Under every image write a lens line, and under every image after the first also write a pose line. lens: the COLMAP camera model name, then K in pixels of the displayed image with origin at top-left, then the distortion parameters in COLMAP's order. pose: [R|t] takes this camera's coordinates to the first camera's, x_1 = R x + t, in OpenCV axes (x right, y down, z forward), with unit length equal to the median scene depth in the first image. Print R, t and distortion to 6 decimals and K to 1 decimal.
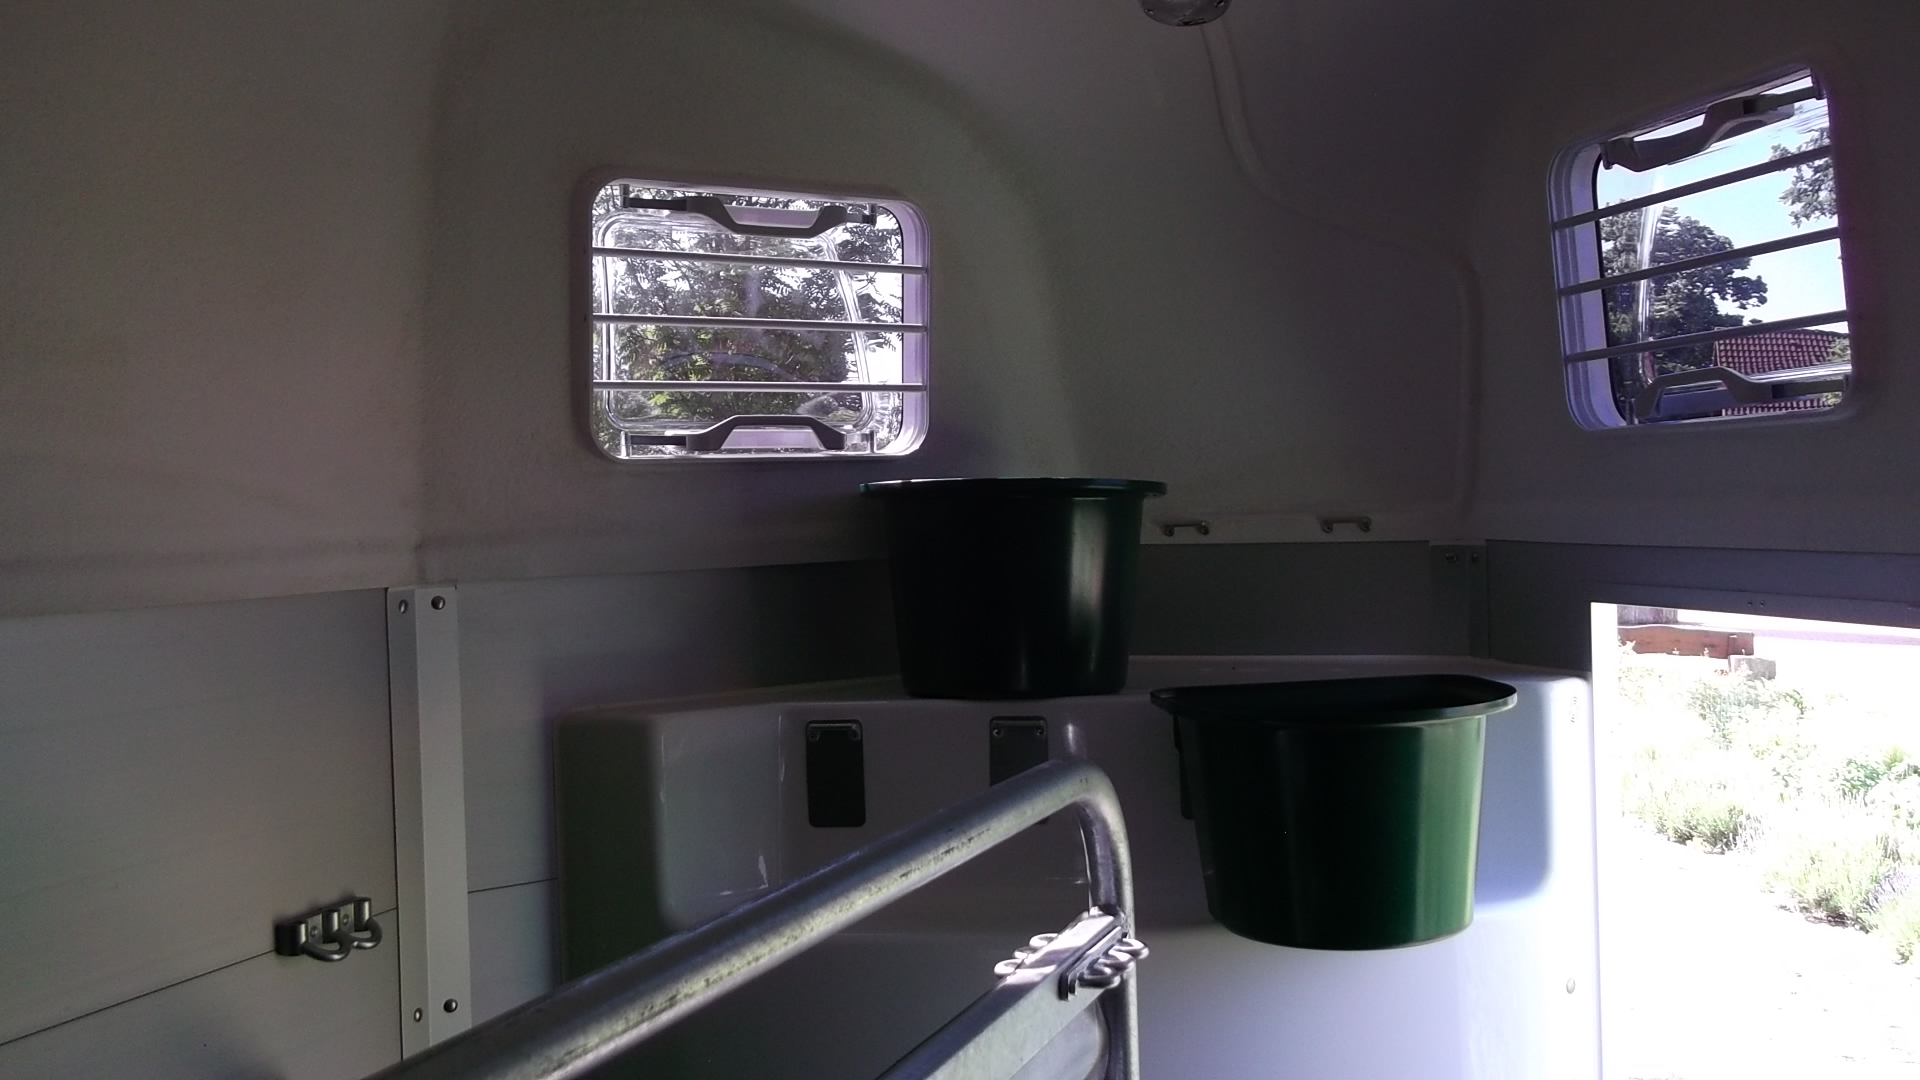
lens RADIAL K [[1843.7, 0, 960.0], [0, 1843.7, 540.0], [0, 0, 1]] dist [0.013320, 0.002091]
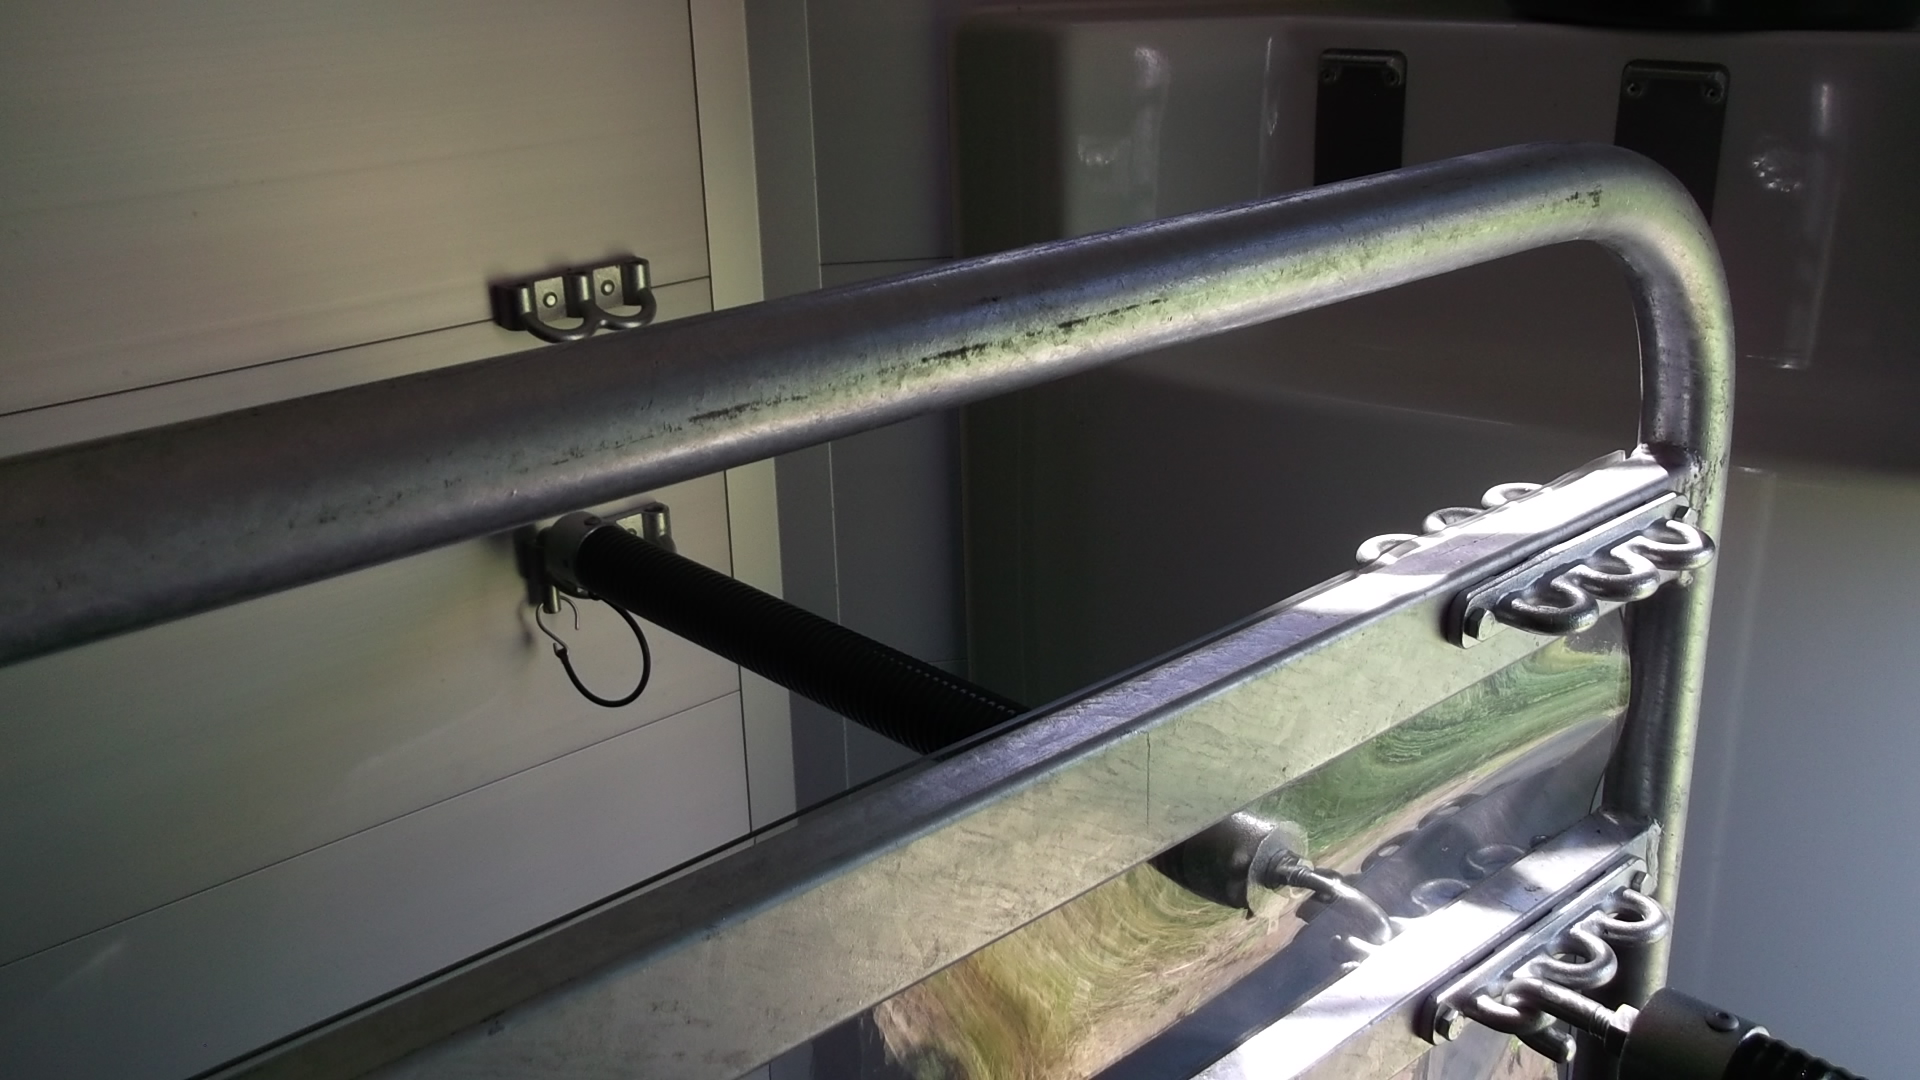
lens RADIAL K [[1843.7, 0, 960.0], [0, 1843.7, 540.0], [0, 0, 1]] dist [0.013320, 0.002091]
pose [[0.887580, 0.175054, -0.426097, 0.127711], [-0.017248, 0.936962, 0.349004, 0.048852], [0.460332, -0.302420, 0.834648, 0.478998]]
